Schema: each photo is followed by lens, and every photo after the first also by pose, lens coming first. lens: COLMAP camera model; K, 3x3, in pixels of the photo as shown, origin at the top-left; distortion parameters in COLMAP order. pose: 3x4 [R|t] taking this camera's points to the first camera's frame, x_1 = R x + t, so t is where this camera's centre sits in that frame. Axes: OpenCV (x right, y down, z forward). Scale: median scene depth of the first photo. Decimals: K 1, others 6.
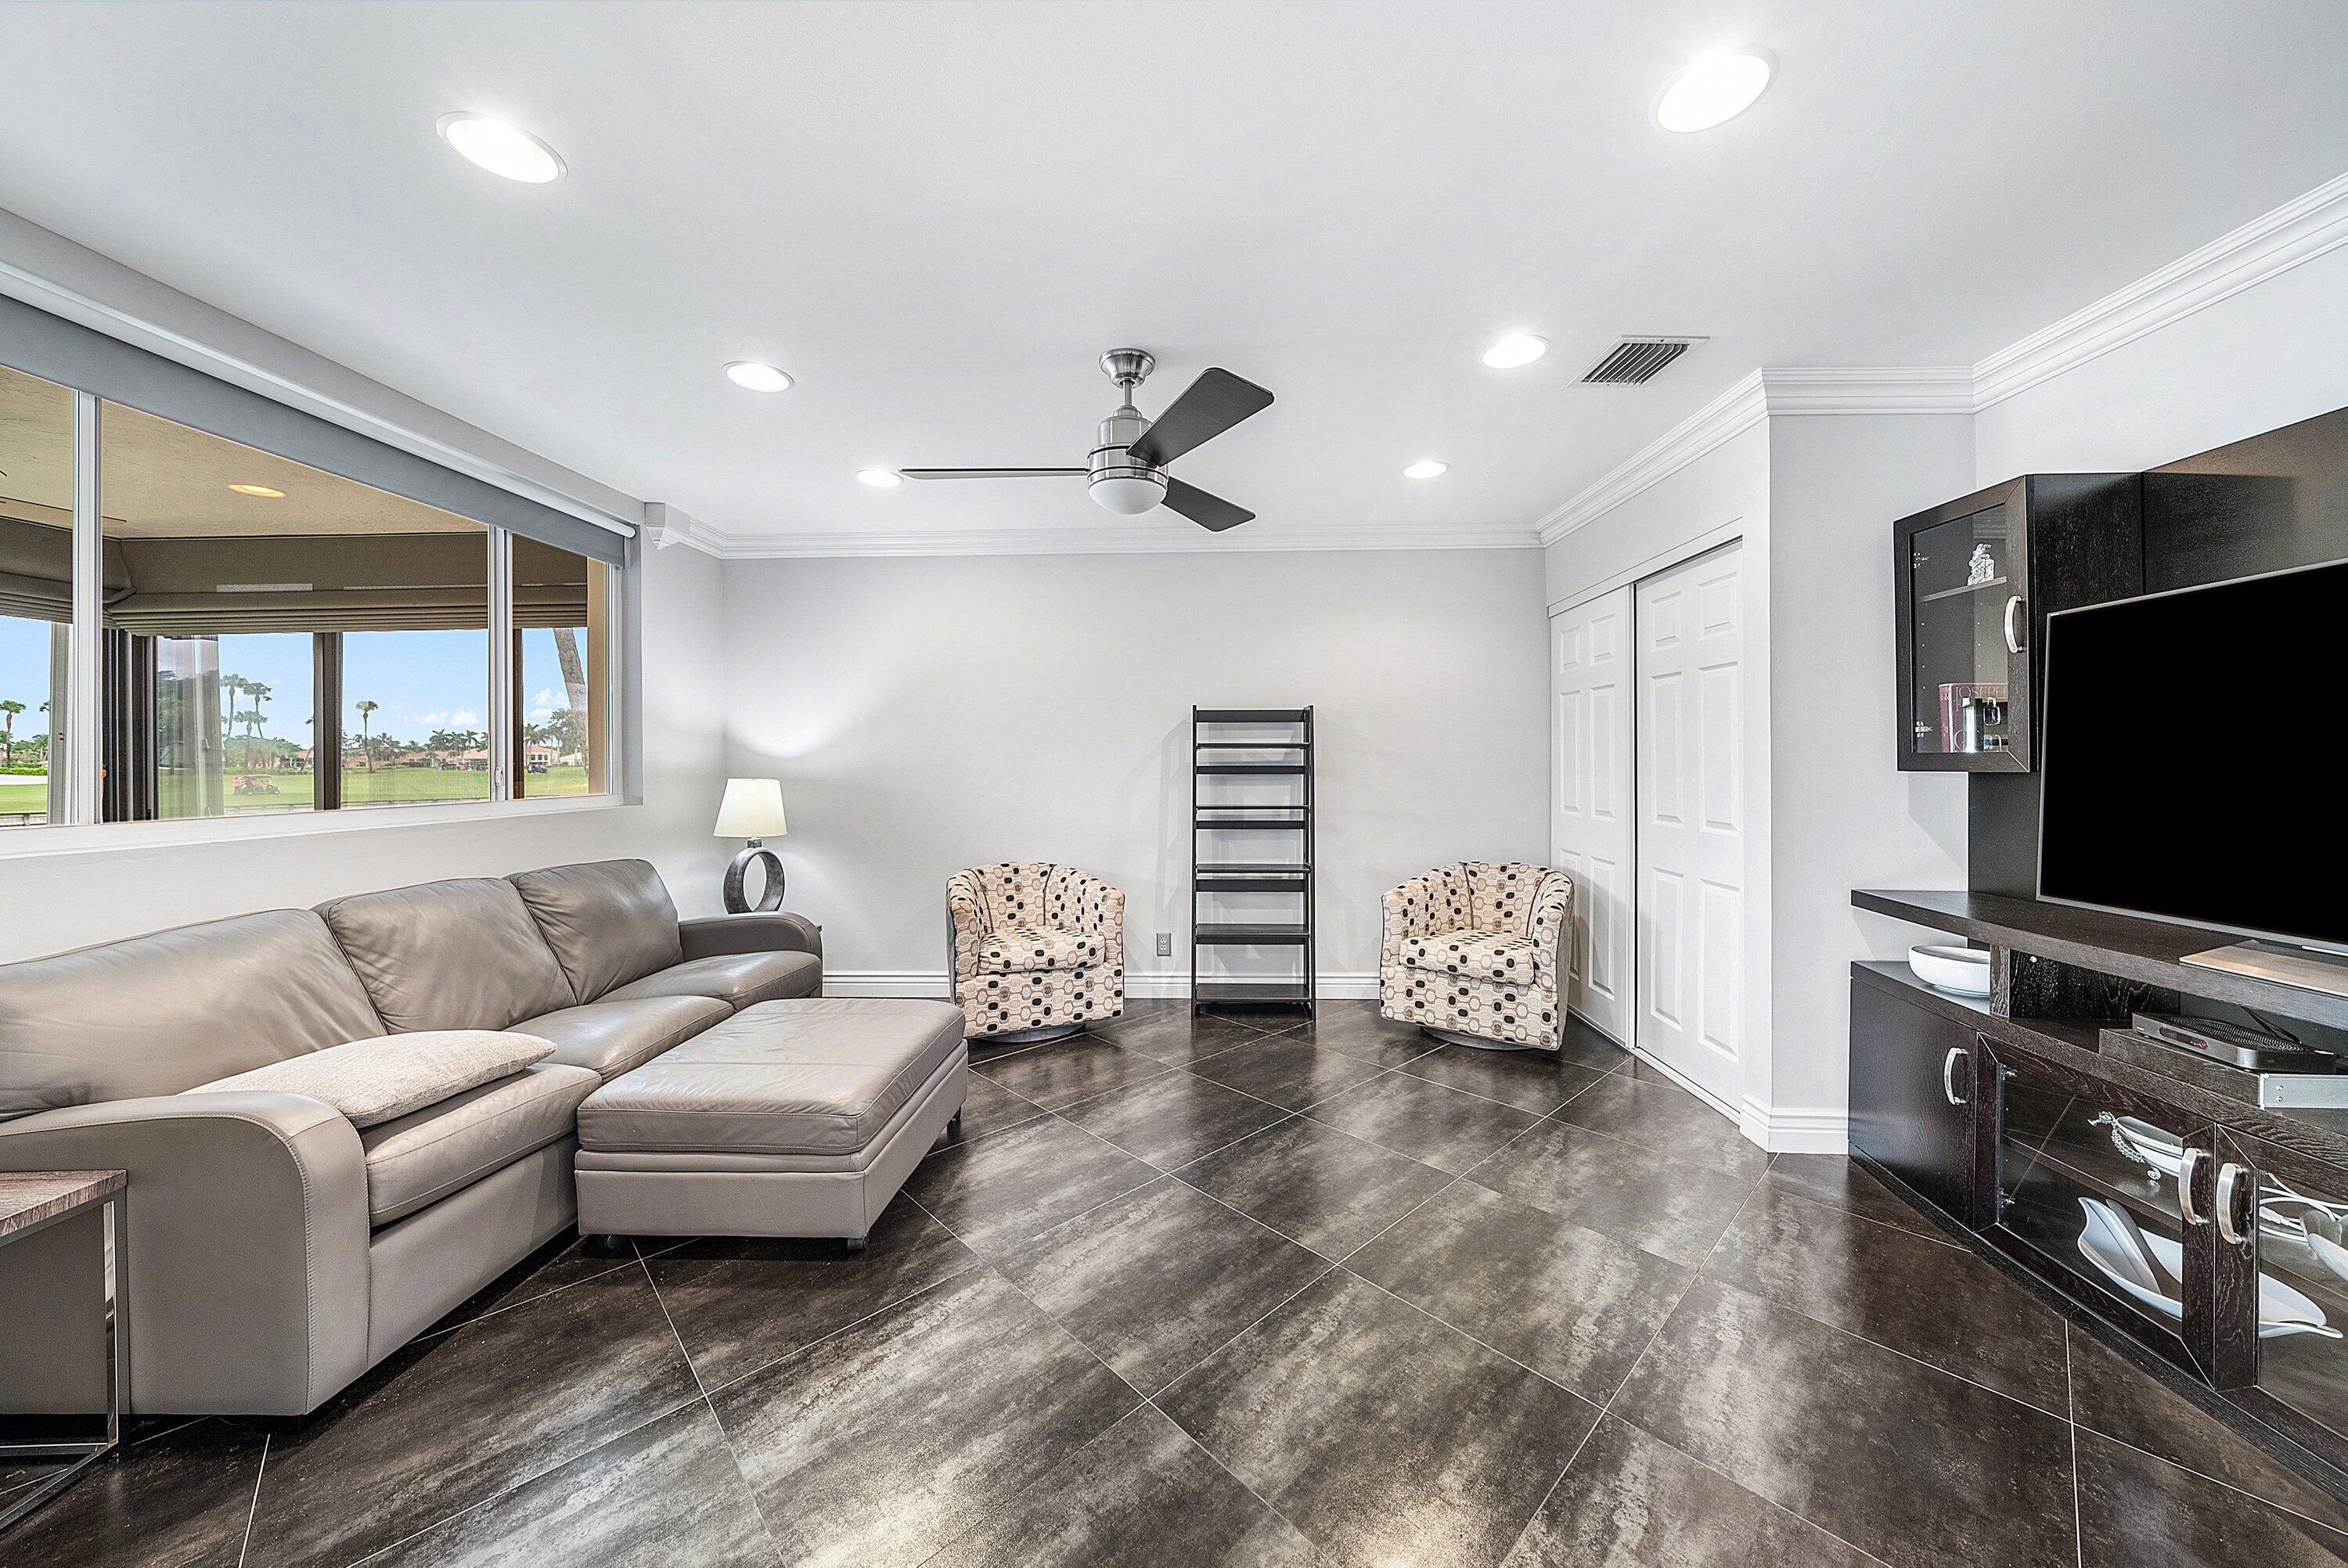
lens RADIAL K [[819.3, 0, 1176.5], [0, 819.3, 743.5], [0, 0, 1]] dist [0.005229, -0.000015]
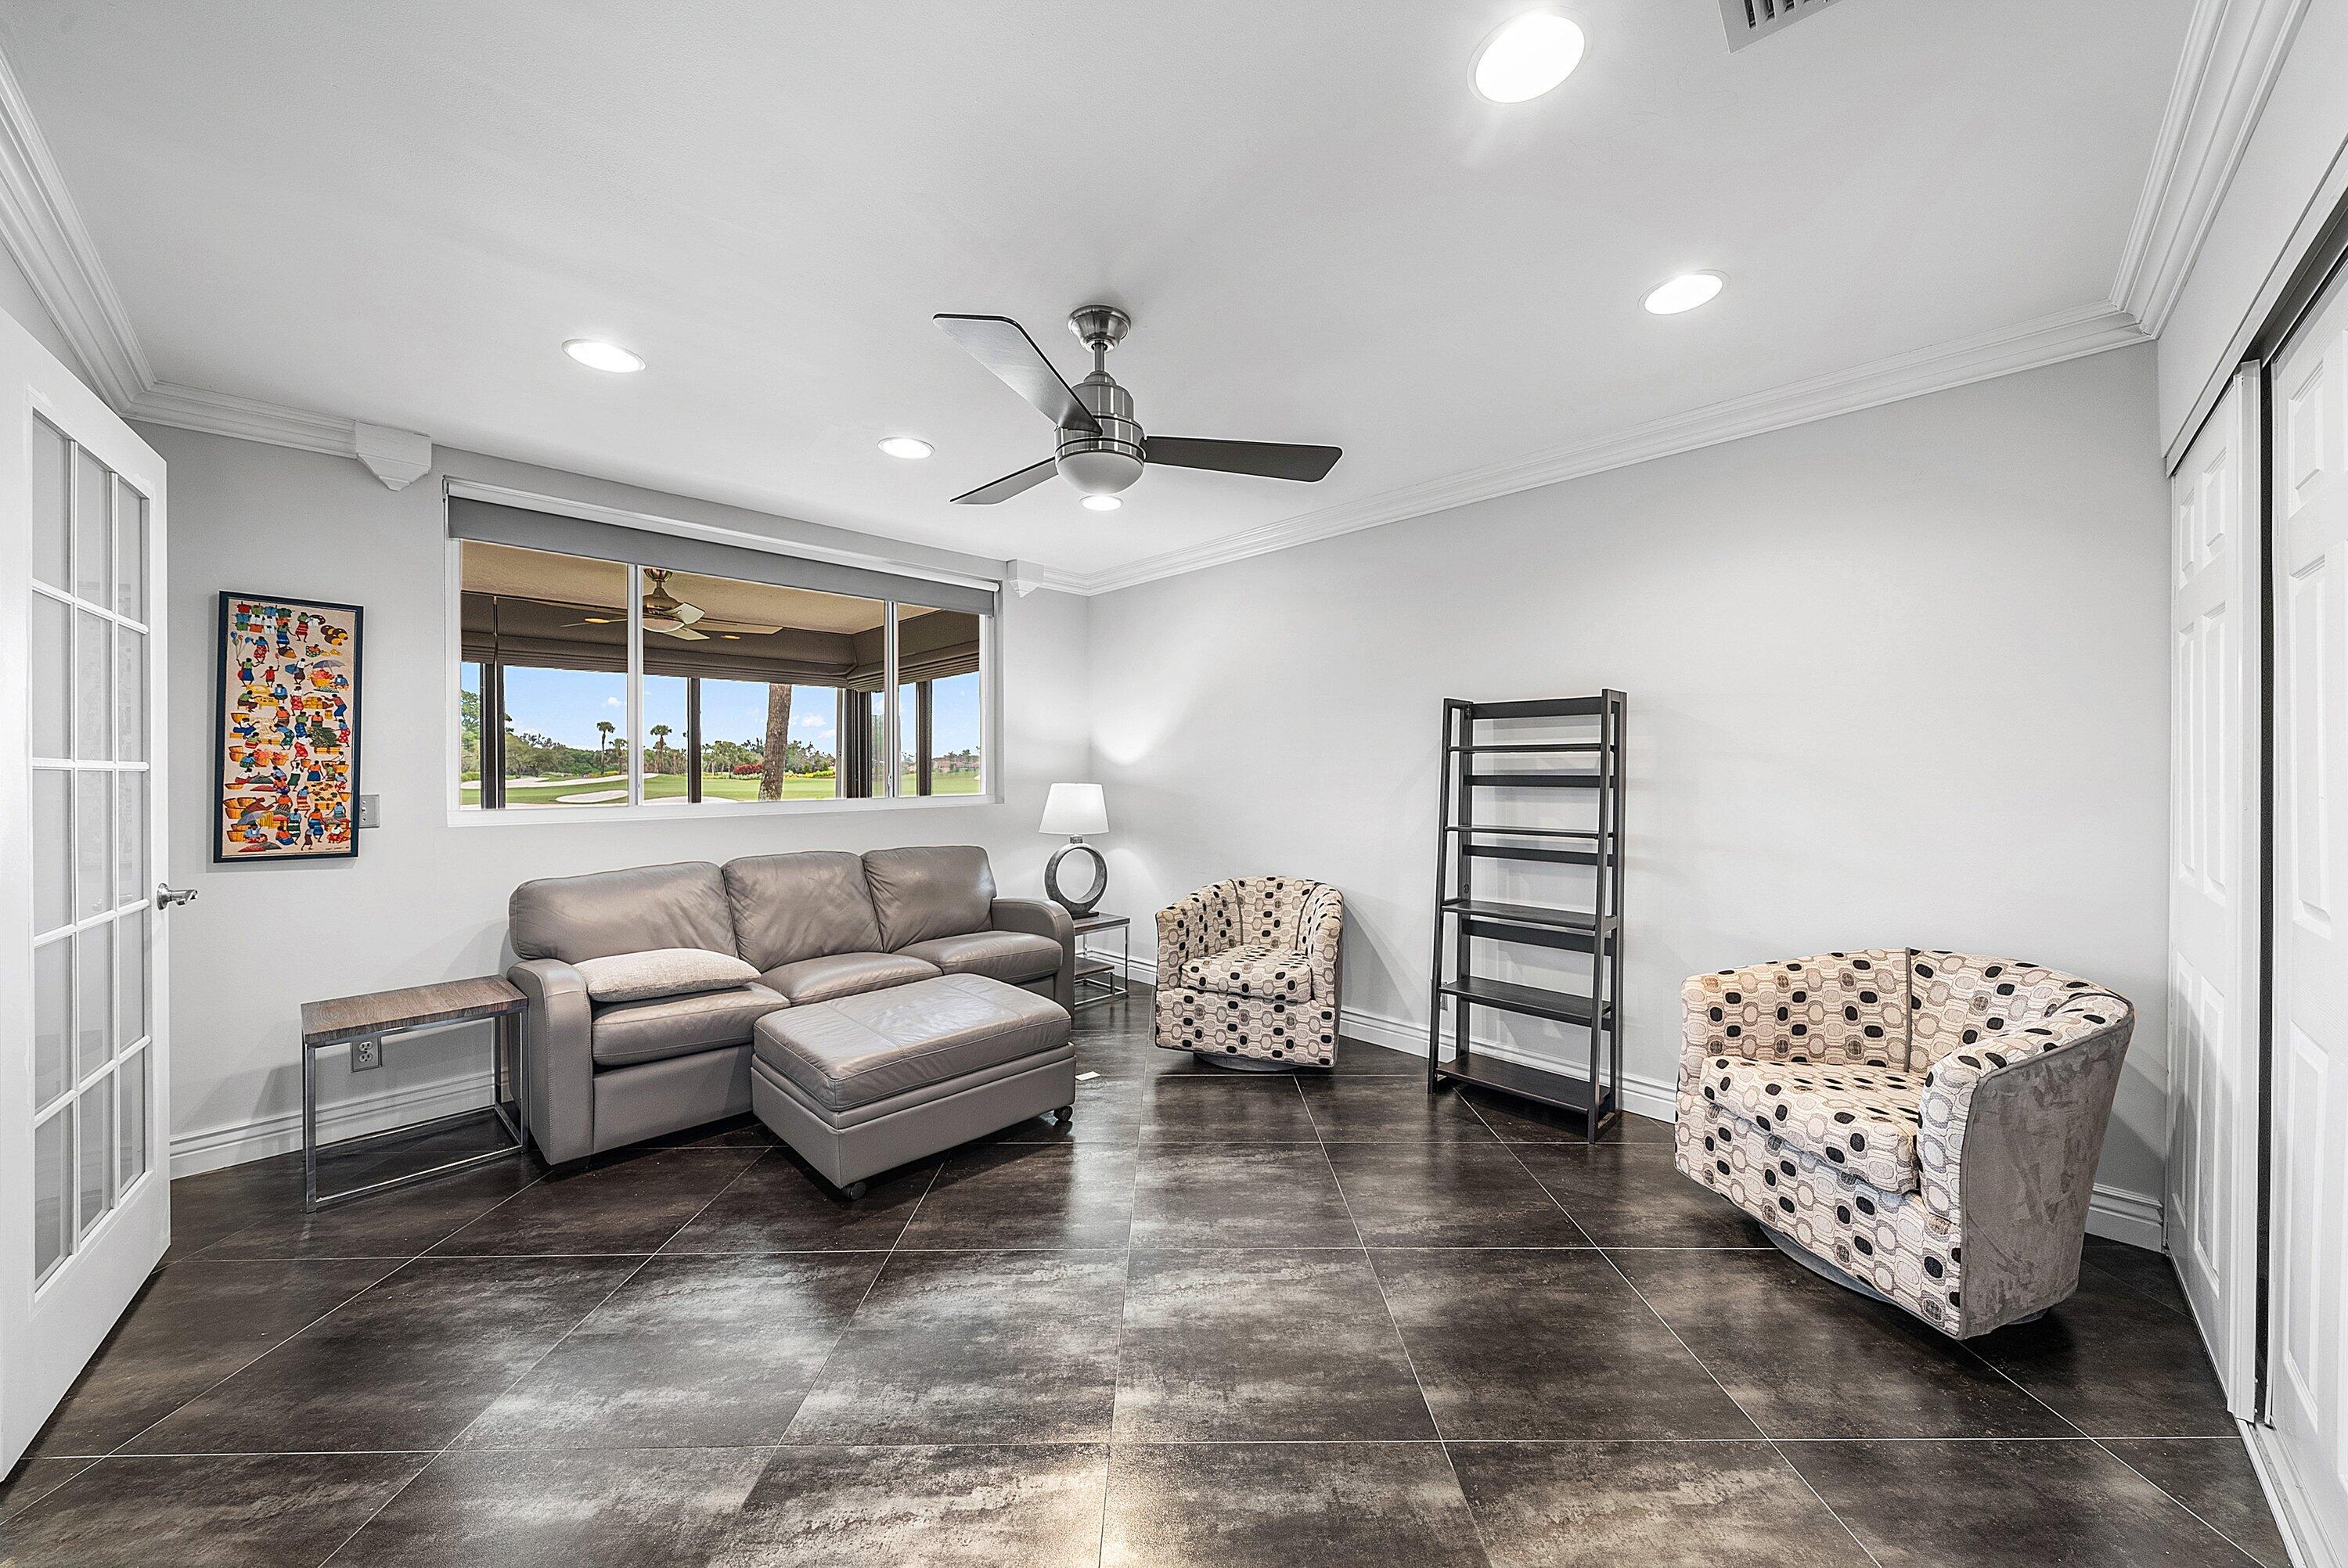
lens RADIAL K [[814.7, 0, 1164.9], [0, 814.7, 762.8], [0, 0, 1]] dist [0.001550, -0.000279]
pose [[0.735305, -0.003742, -0.677726, 0.393830], [0.015969, 0.999803, 0.011806, 0.001971], [0.677548, -0.019504, 0.735220, 0.266699]]
